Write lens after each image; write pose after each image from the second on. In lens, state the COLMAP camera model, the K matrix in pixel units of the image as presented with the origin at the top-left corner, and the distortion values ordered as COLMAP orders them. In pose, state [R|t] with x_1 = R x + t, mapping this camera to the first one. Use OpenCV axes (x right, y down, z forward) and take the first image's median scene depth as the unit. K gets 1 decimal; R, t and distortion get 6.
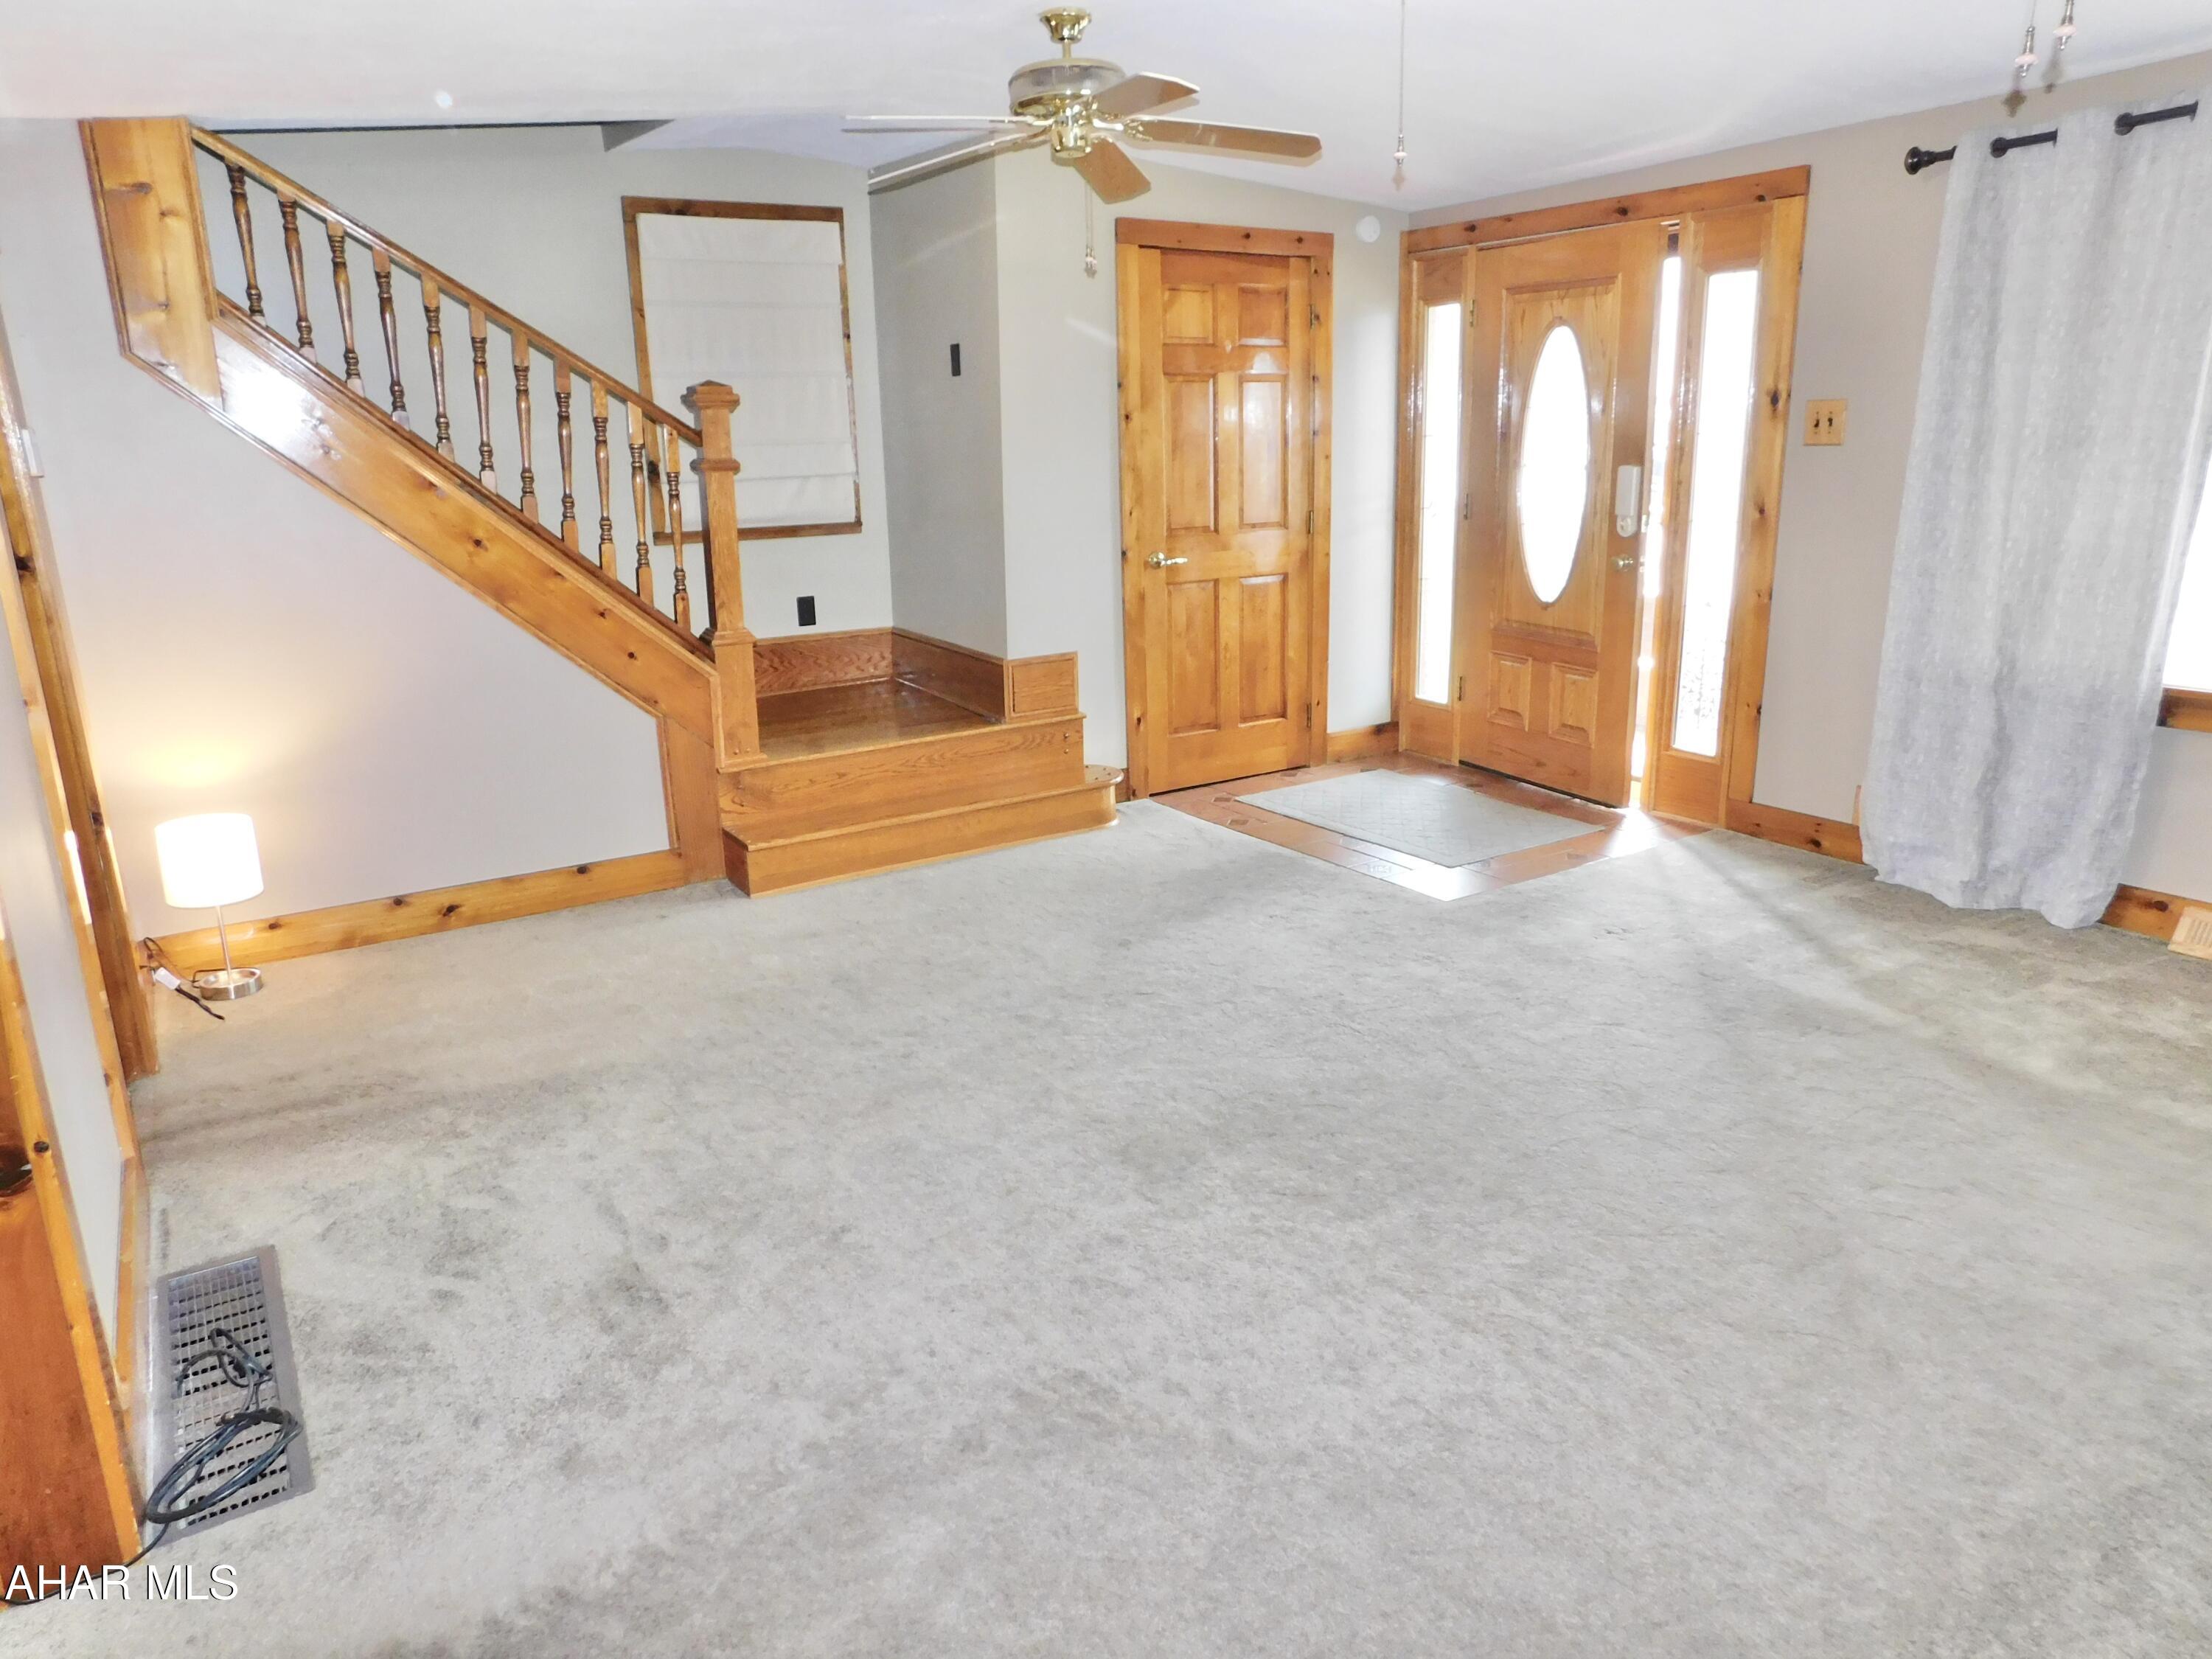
lens RADIAL K [[1478.2, 0, 1106.0], [0, 1478.2, 829.5], [0, 0, 1]] dist [-0.109936, 0.105276]
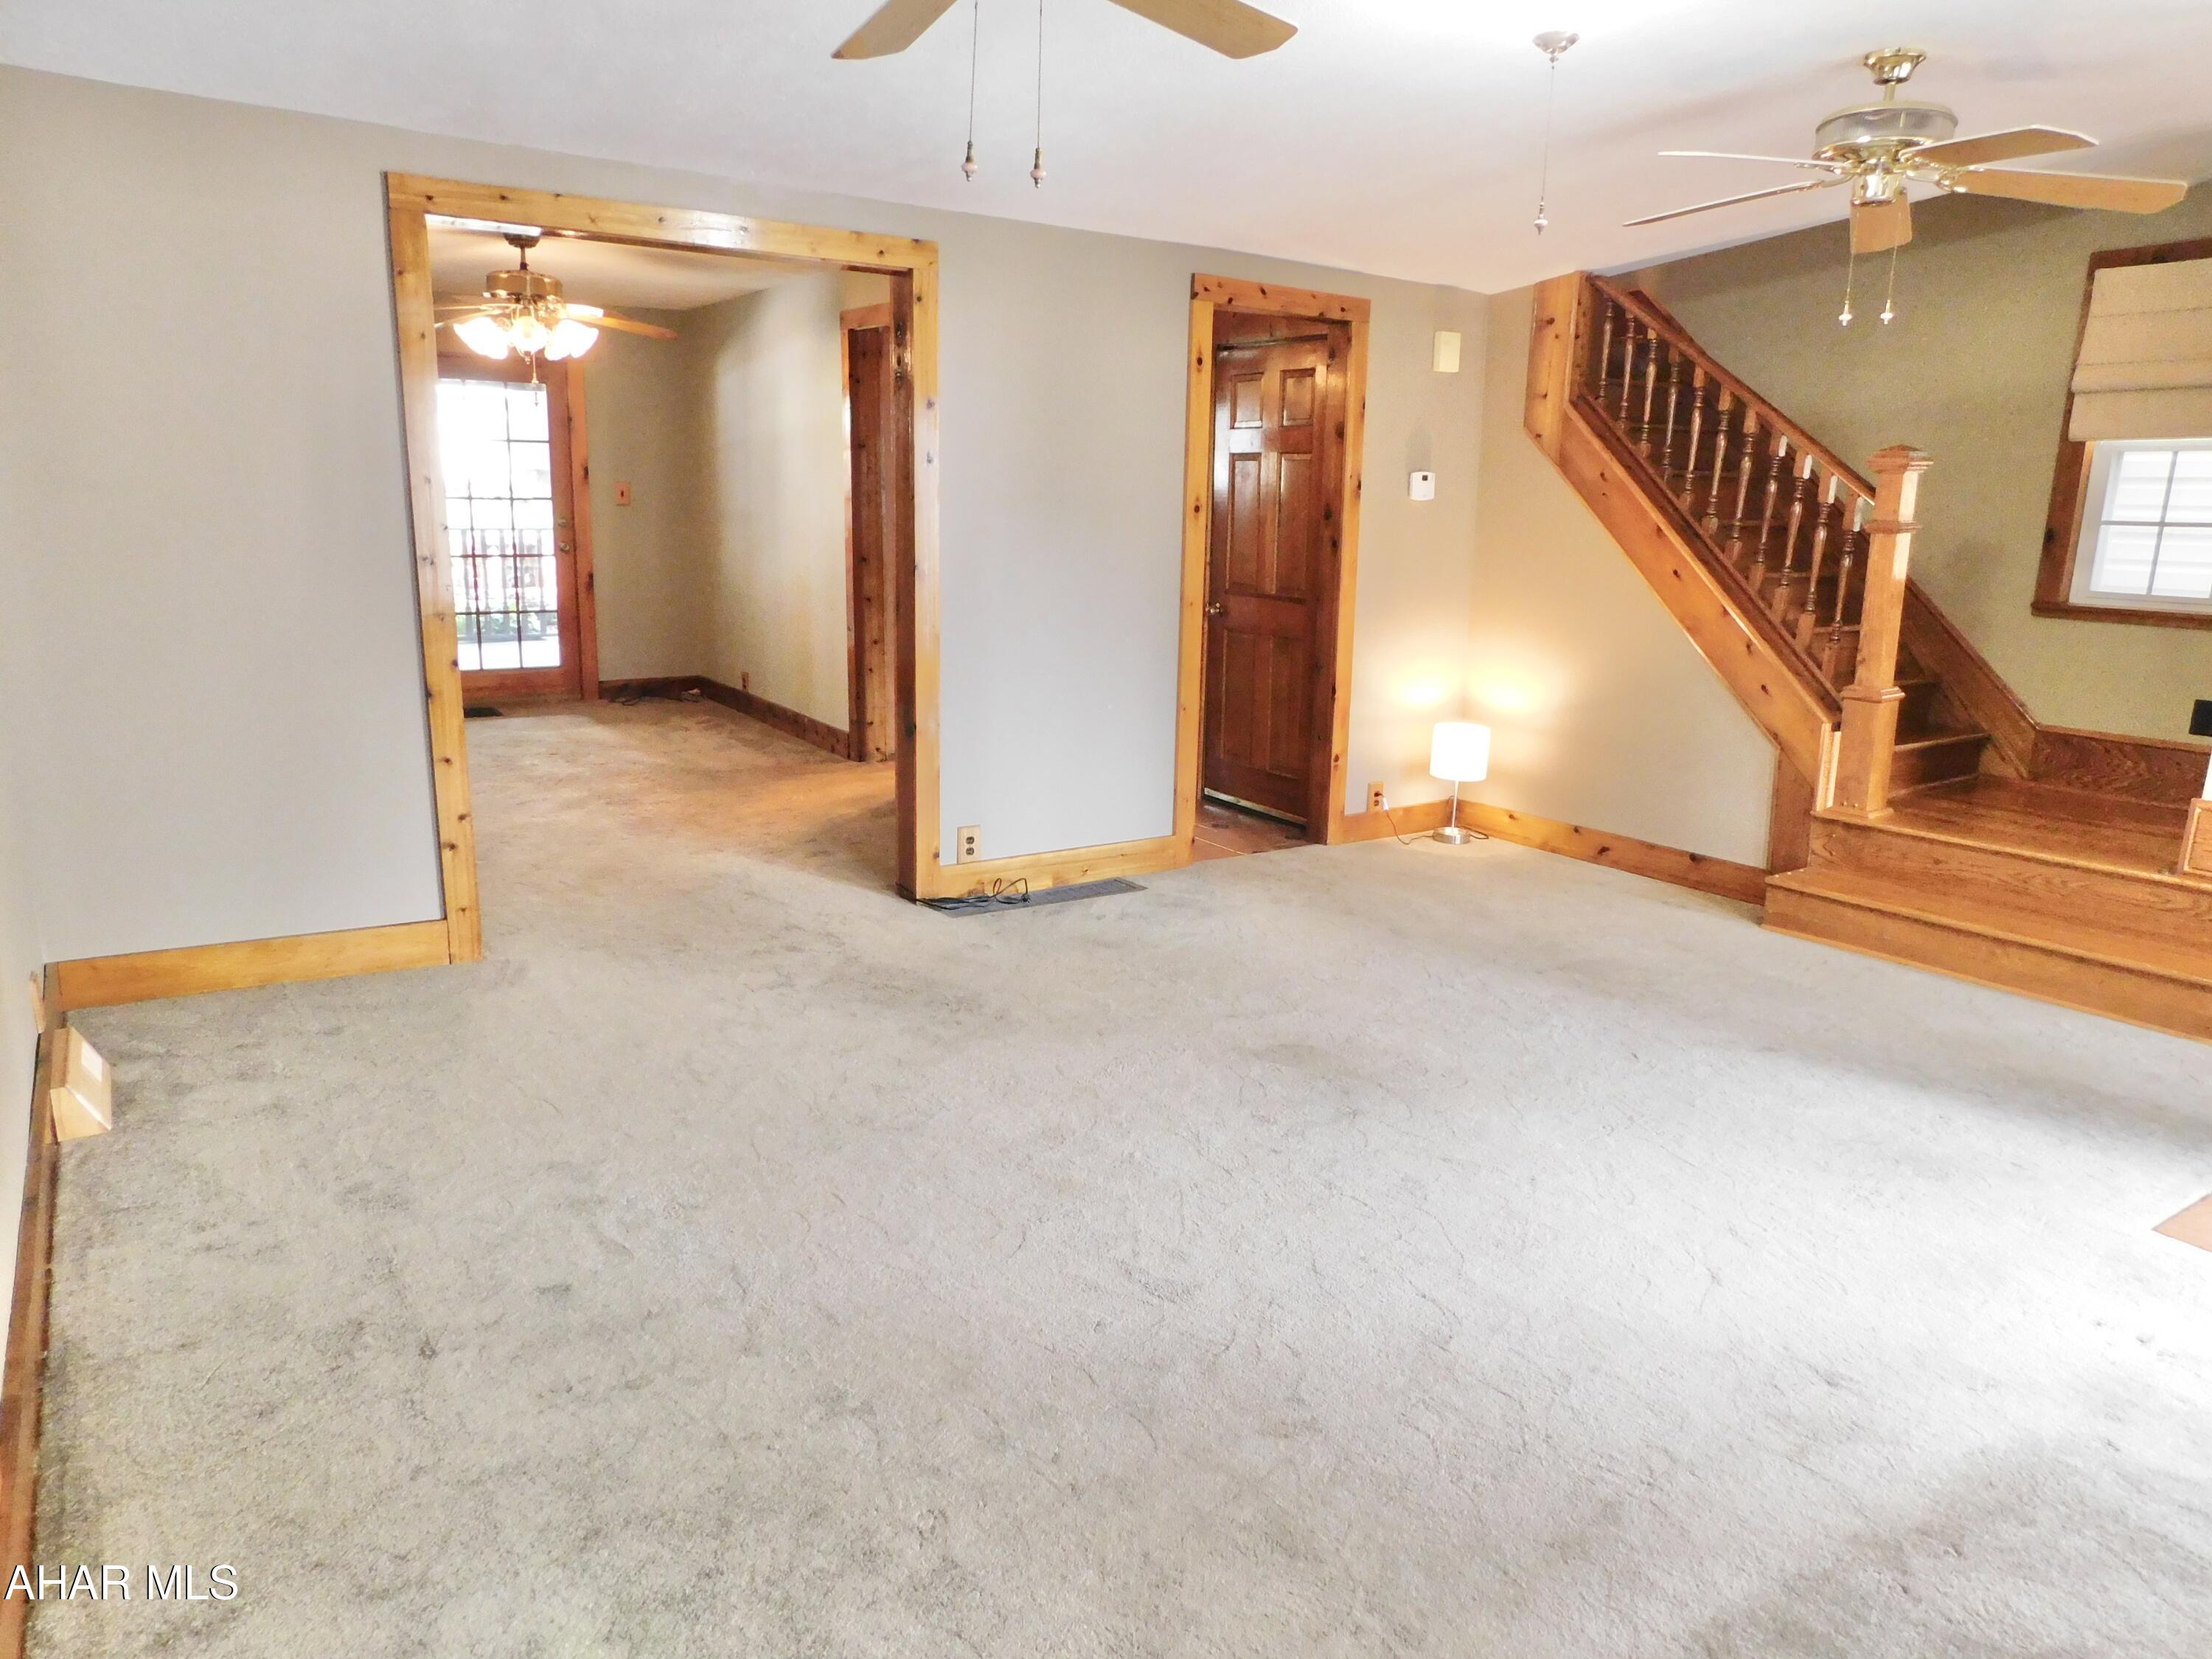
lens RADIAL K [[1460.6, 0, 1091.4], [0, 1460.6, 840.0], [0, 0, 1]] dist [-0.064484, 0.050227]
pose [[0.032524, 0.253350, -0.966828, 0.766907], [-0.283522, 0.929941, 0.234147, -0.123804], [0.958414, 0.266502, 0.102076, 0.421346]]
